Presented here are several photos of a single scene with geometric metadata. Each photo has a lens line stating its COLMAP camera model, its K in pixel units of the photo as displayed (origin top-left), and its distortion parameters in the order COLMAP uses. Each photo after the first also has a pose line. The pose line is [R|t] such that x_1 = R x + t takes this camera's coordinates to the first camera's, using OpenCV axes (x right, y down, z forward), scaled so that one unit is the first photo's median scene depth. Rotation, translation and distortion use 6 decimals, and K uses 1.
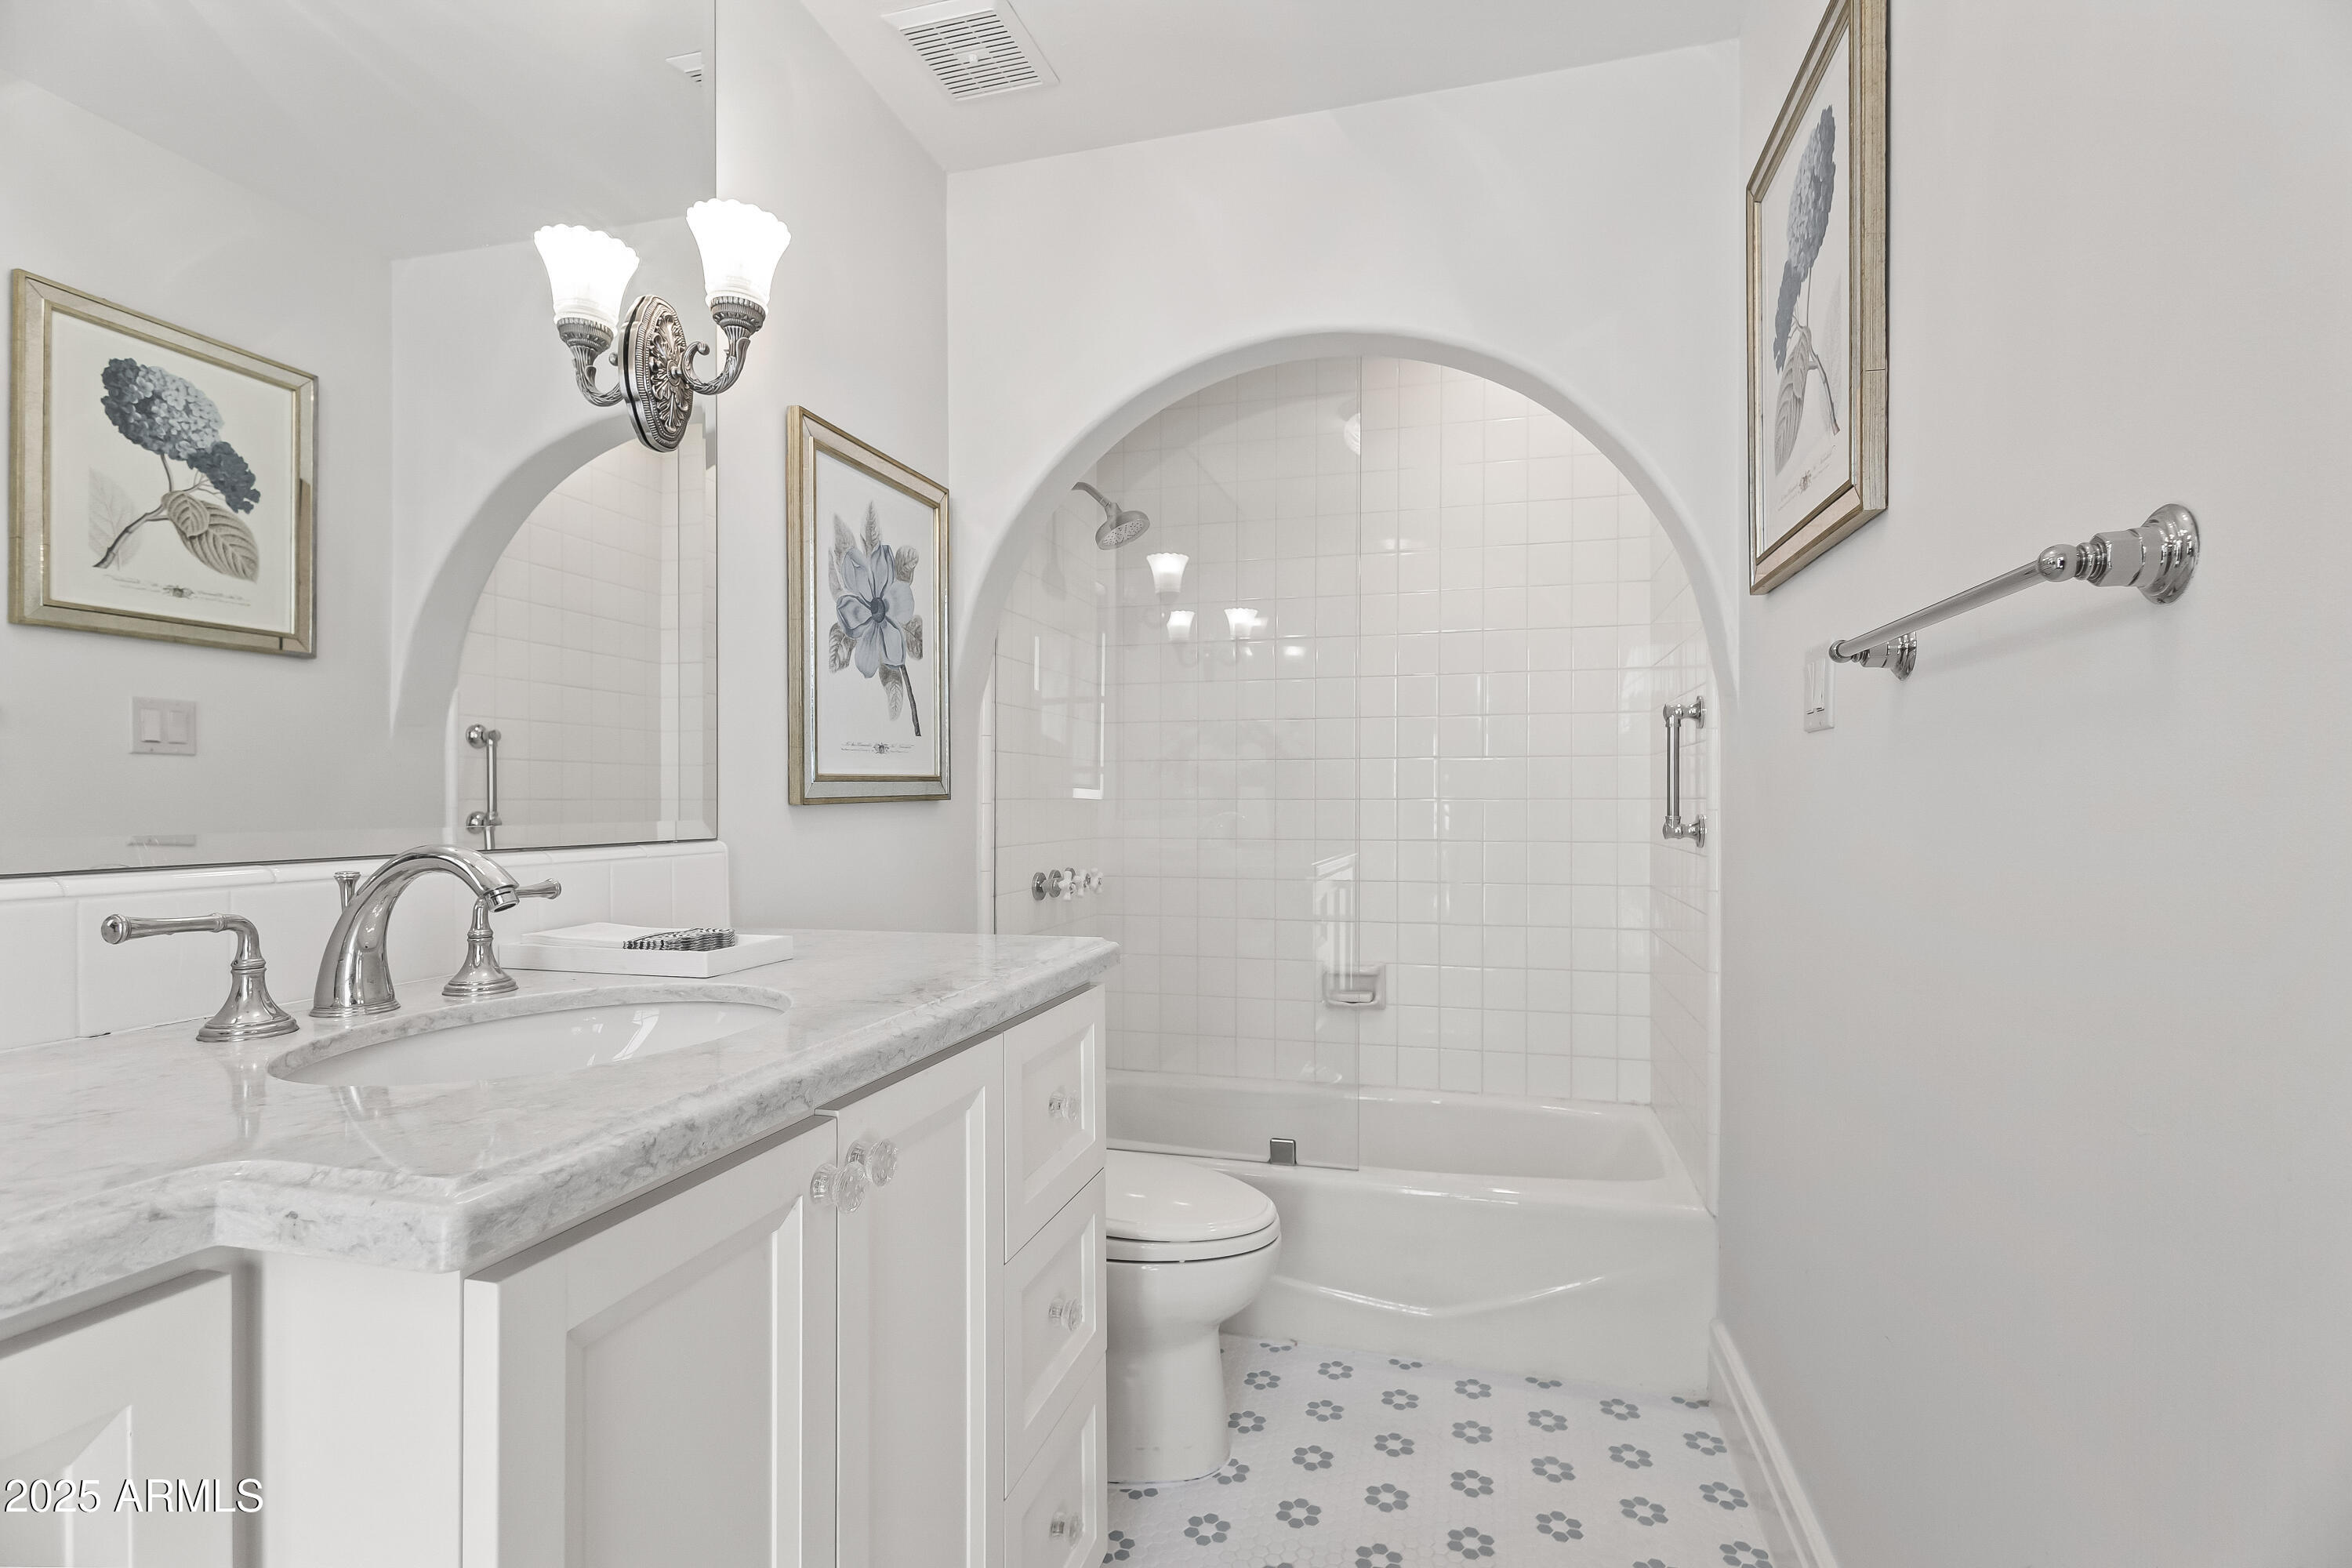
lens RADIAL K [[1084.9, 0, 1190.4], [0, 1084.9, 802.9], [0, 0, 1]] dist [0.003435, -0.000865]
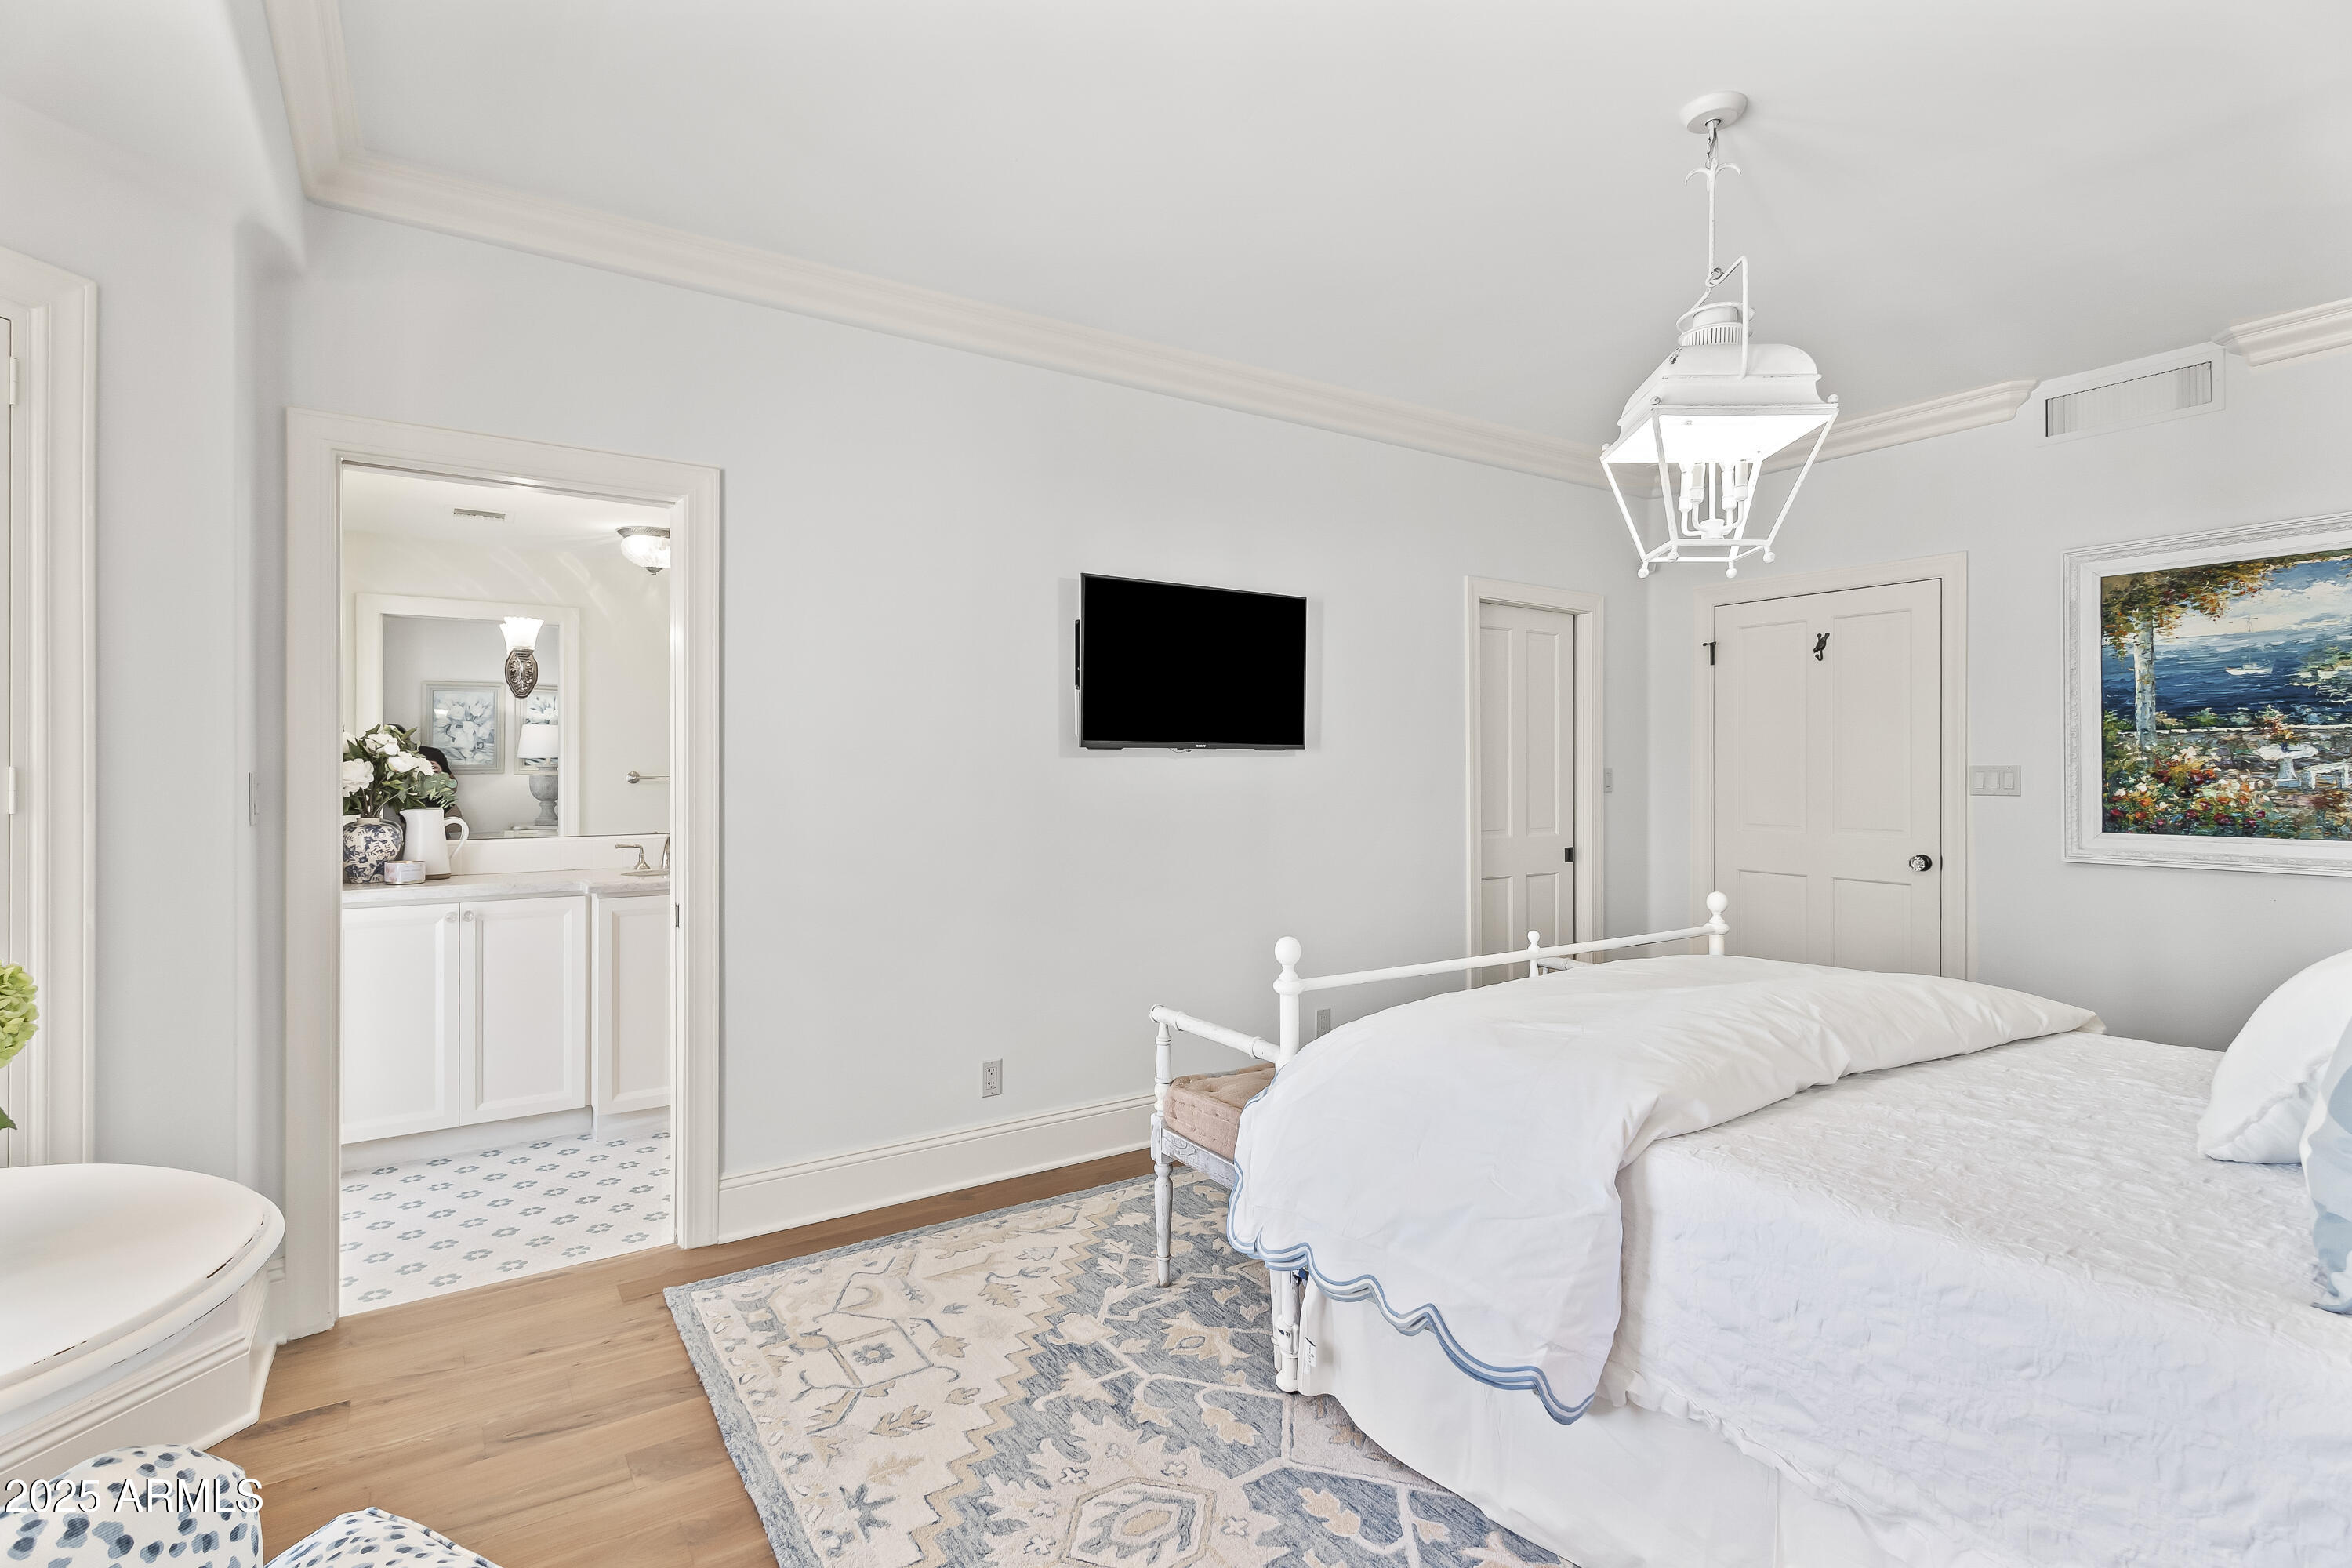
lens RADIAL K [[1084.9, 0, 1185.2], [0, 1084.9, 769.9], [0, 0, 1]] dist [0.003435, -0.000865]
pose [[0.761671, 0.000199, -0.647963, 1.726850], [-0.000738, 1.000000, -0.000560, -0.097228], [0.647963, 0.000905, 0.761671, -0.473568]]
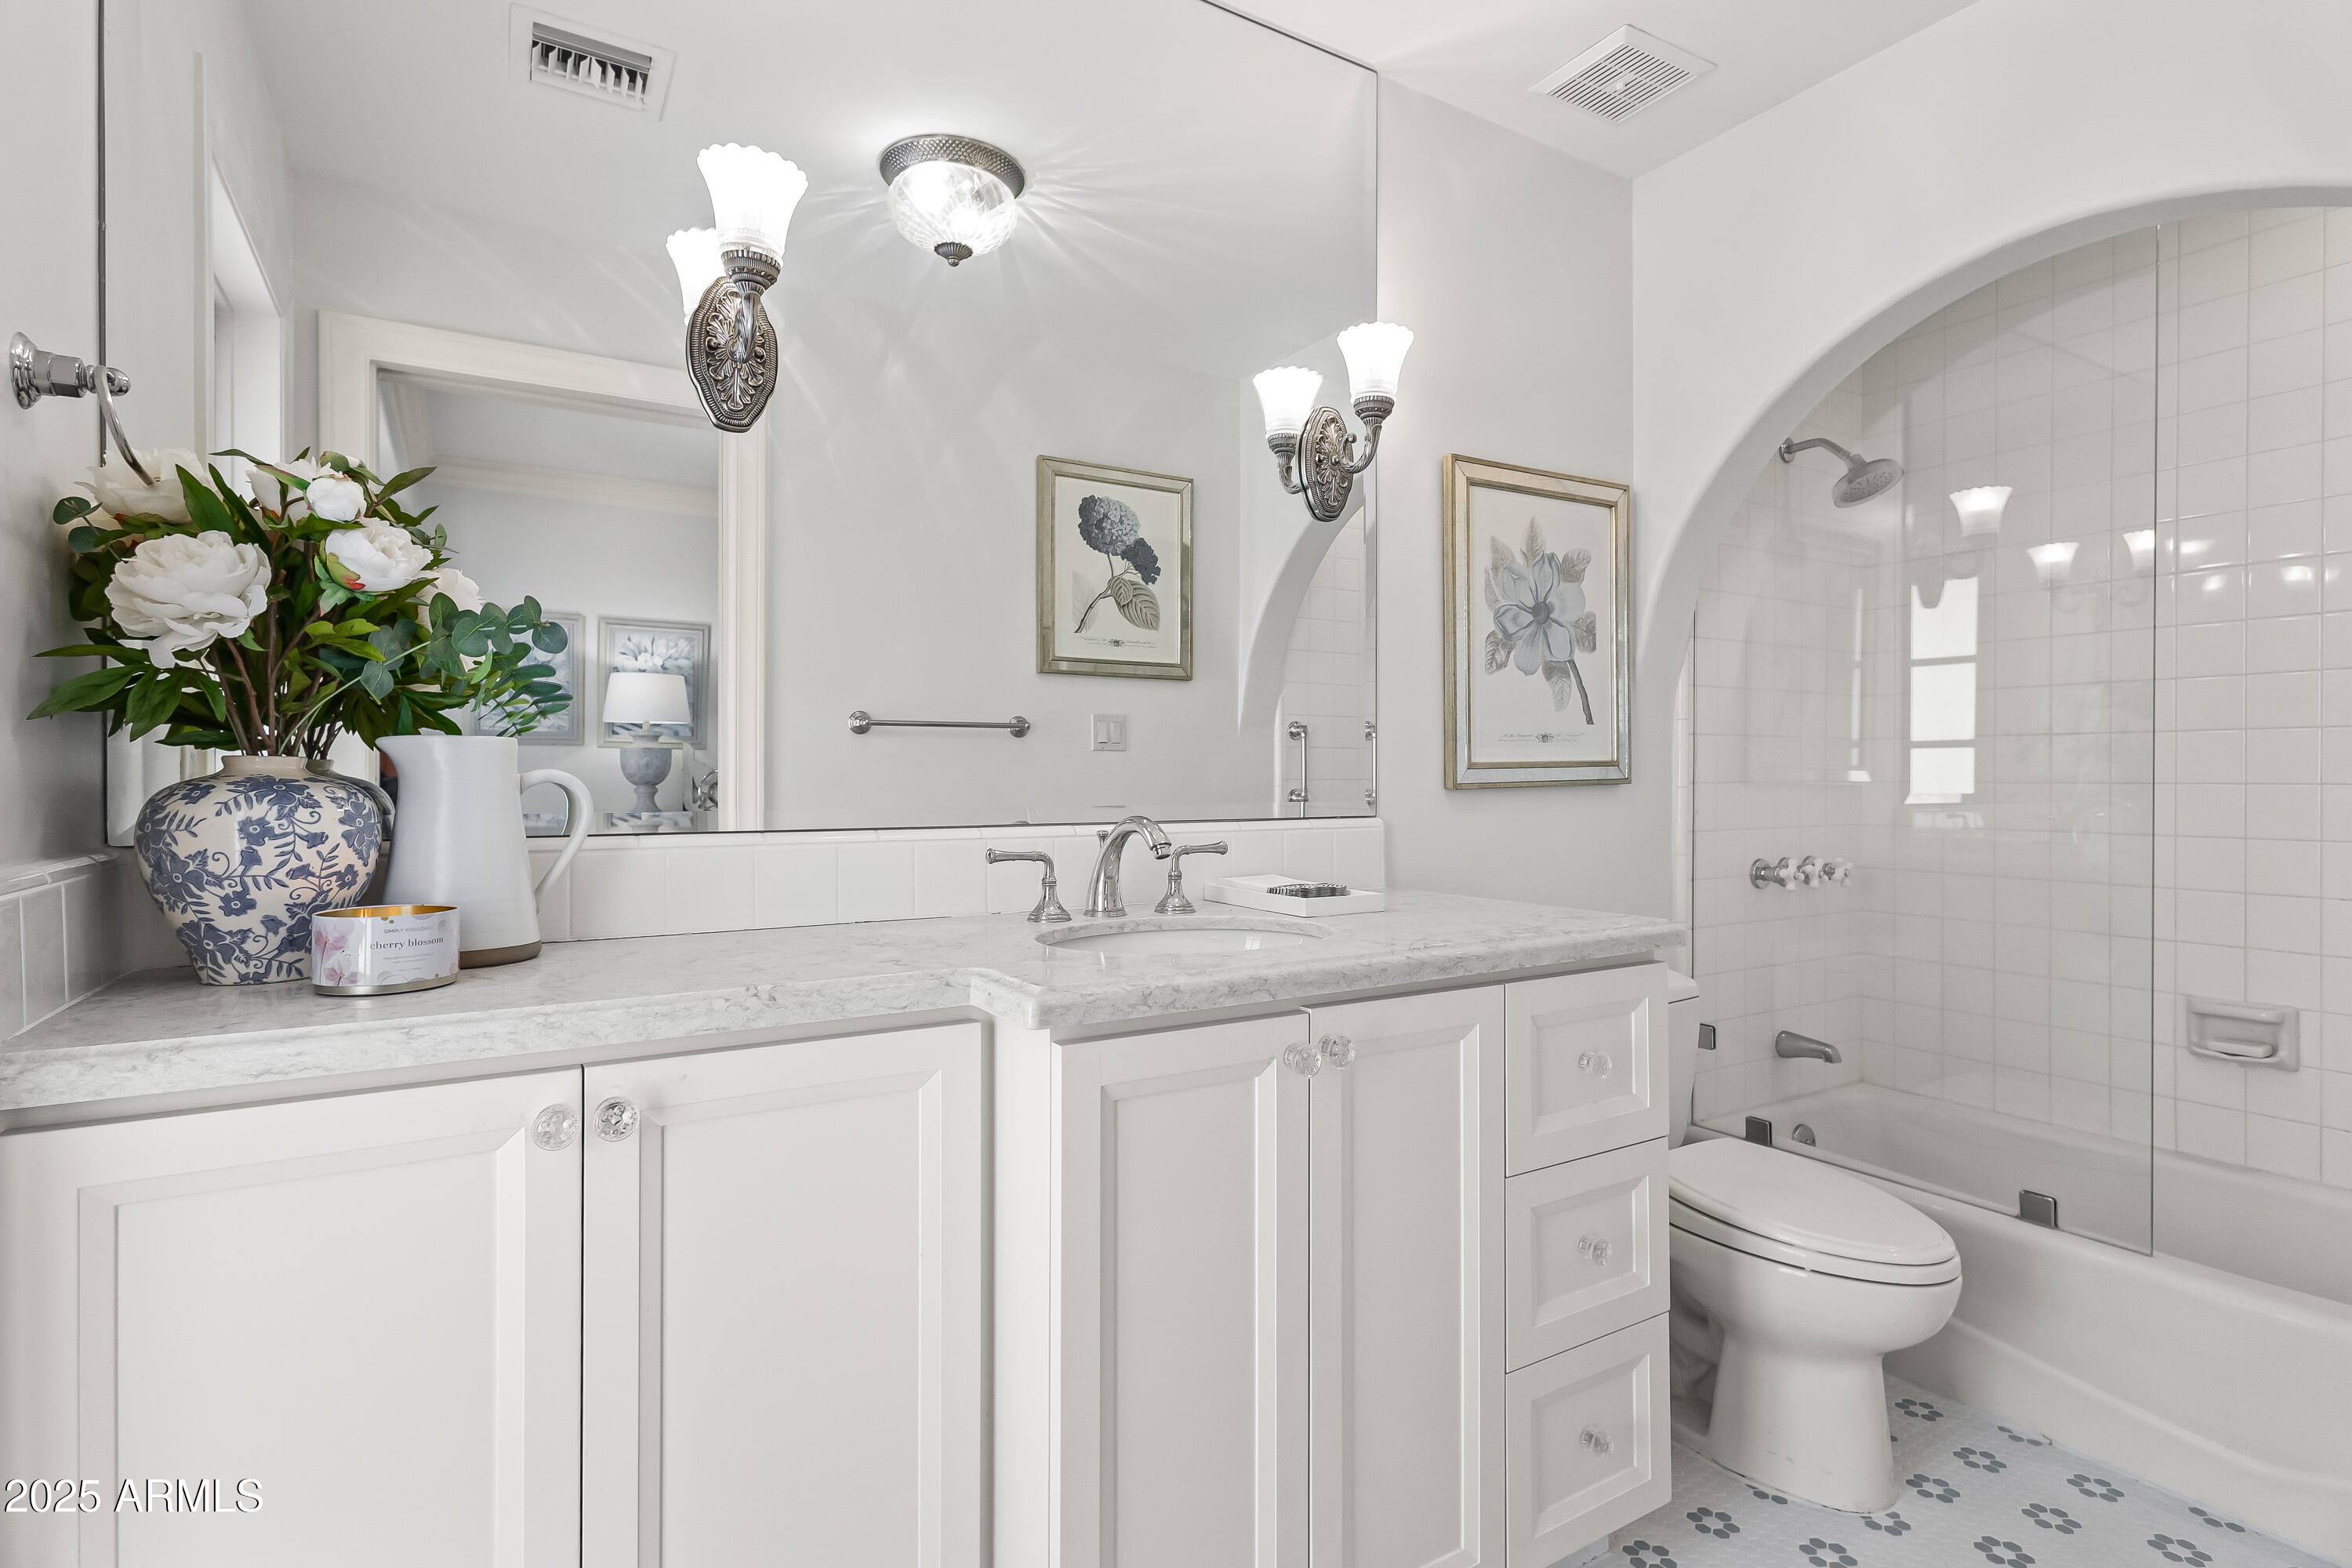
lens RADIAL K [[1084.9, 0, 1193.7], [0, 1084.9, 780.4], [0, 0, 1]] dist [0.003435, -0.000865]
pose [[0.746256, 0.003524, -0.665649, 0.204495], [-0.003077, 0.999994, 0.001845, -0.008426], [0.665652, 0.000671, 0.746262, -0.070511]]
